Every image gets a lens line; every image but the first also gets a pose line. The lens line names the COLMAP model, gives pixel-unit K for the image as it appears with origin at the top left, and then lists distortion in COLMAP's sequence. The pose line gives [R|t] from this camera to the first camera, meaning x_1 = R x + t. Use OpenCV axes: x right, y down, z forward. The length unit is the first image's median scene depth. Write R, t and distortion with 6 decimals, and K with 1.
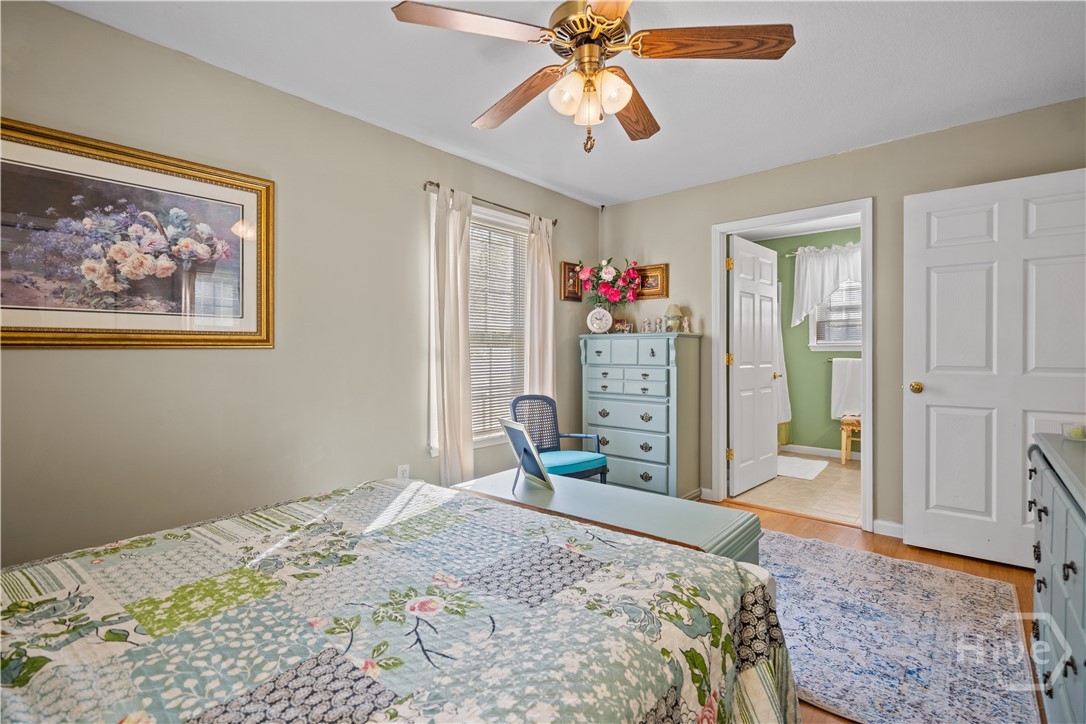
lens RADIAL K [[504.2, 0, 545.6], [0, 504.2, 358.7], [0, 0, 1]] dist [-0.002317, -0.000362]
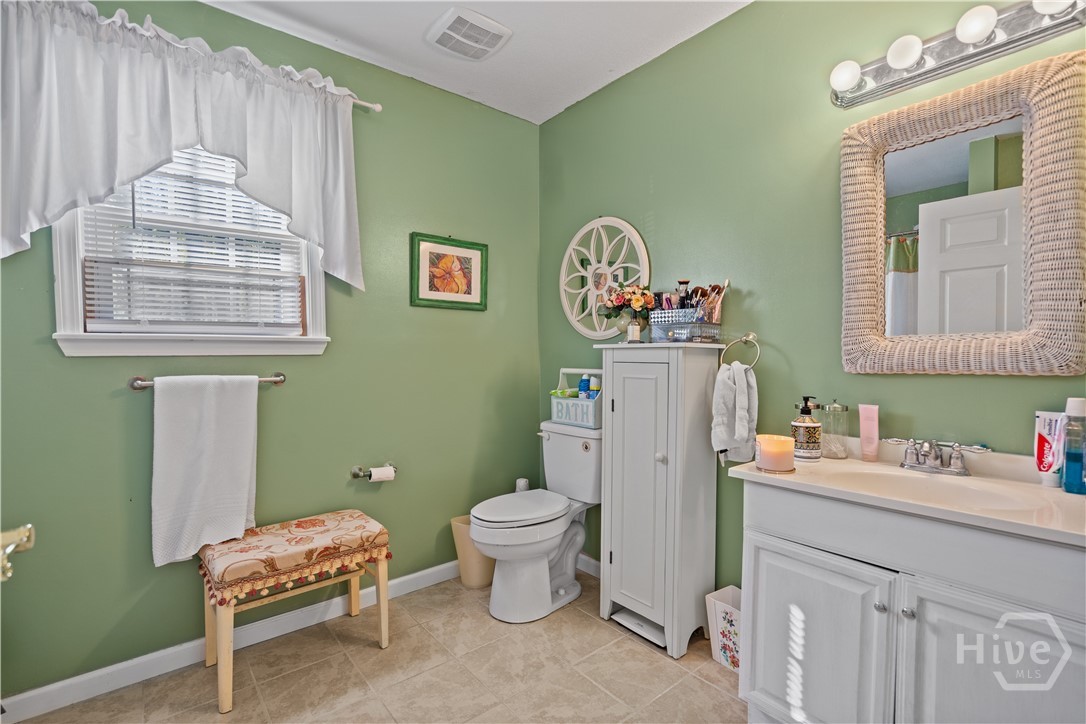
lens RADIAL K [[504.2, 0, 546.7], [0, 504.2, 360.1], [0, 0, 1]] dist [-0.002317, -0.000362]
pose [[0.189647, -0.024599, 0.981544, 0.297603], [0.009658, 0.999684, 0.023188, -0.016577], [-0.981805, 0.005082, 0.189825, 0.681823]]
